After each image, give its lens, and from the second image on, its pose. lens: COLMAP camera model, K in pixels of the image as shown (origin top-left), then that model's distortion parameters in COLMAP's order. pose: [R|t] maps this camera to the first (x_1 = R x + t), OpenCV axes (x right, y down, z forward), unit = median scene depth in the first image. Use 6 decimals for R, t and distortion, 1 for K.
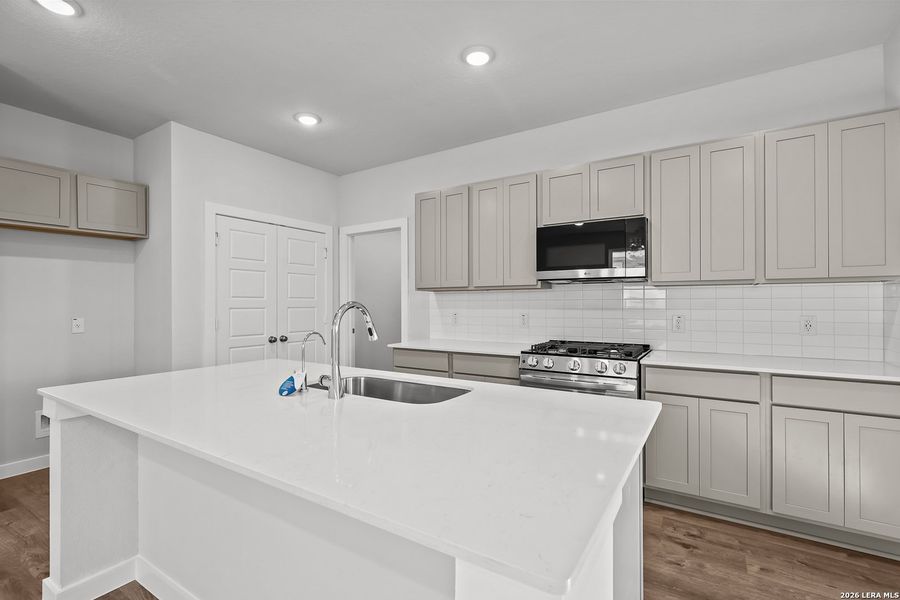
lens RADIAL K [[412.2, 0, 446.8], [0, 412.2, 302.6], [0, 0, 1]] dist [-0.006055, 0.001967]
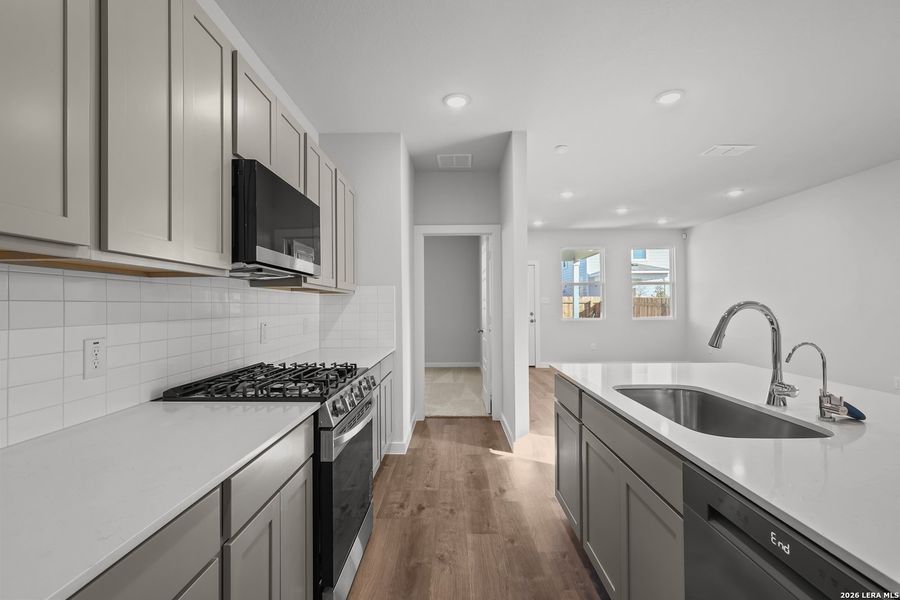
lens RADIAL K [[412.2, 0, 447.7], [0, 412.2, 301.3], [0, 0, 1]] dist [-0.006055, 0.001967]
pose [[-0.526979, 0.016751, 0.849713, -0.301310], [0.006786, 0.999857, -0.015503, 0.002044], [-0.849851, -0.002403, -0.527017, 0.953754]]
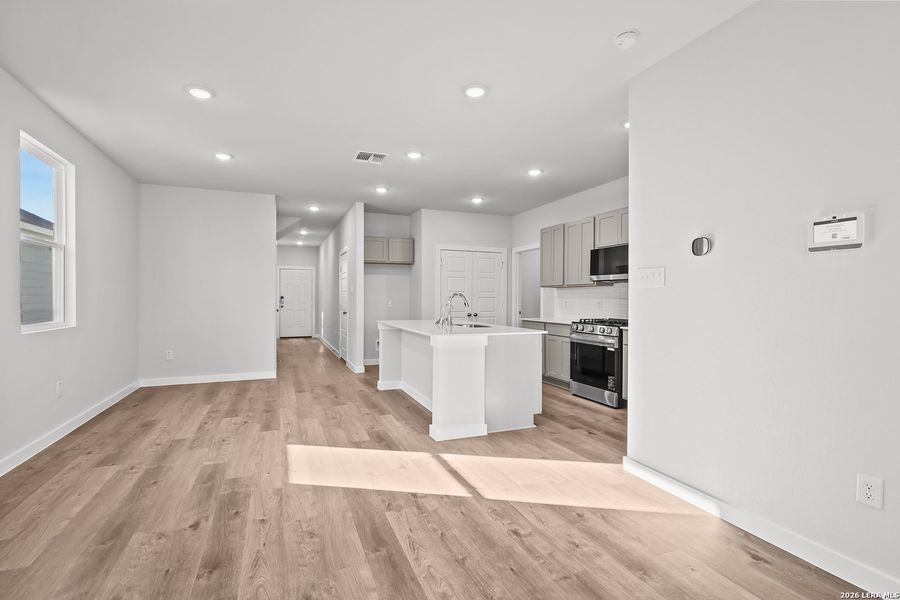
lens RADIAL K [[412.2, 0, 451.6], [0, 412.2, 297.5], [0, 0, 1]] dist [-0.006055, 0.001967]
pose [[0.825610, 0.005184, -0.564217, 0.631748], [-0.003358, 0.999985, 0.004273, 0.006314], [0.564231, -0.001633, 0.825615, -0.643419]]
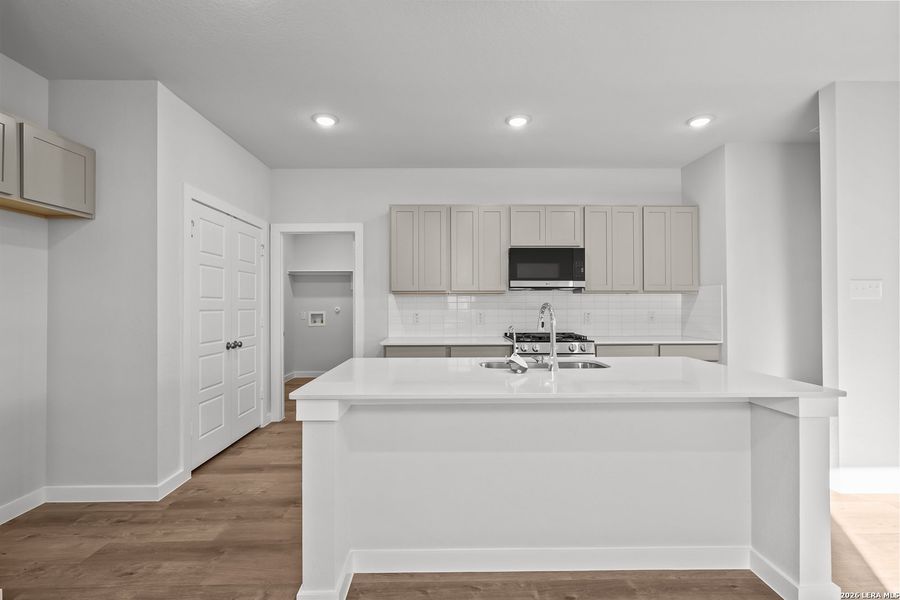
lens RADIAL K [[412.2, 0, 448.5], [0, 412.2, 300.7], [0, 0, 1]] dist [-0.006055, 0.001967]
pose [[0.832694, 0.005953, 0.553701, -0.609276], [-0.001167, 0.999959, -0.008995, 0.000645], [-0.553732, 0.006844, 0.832667, 0.007997]]
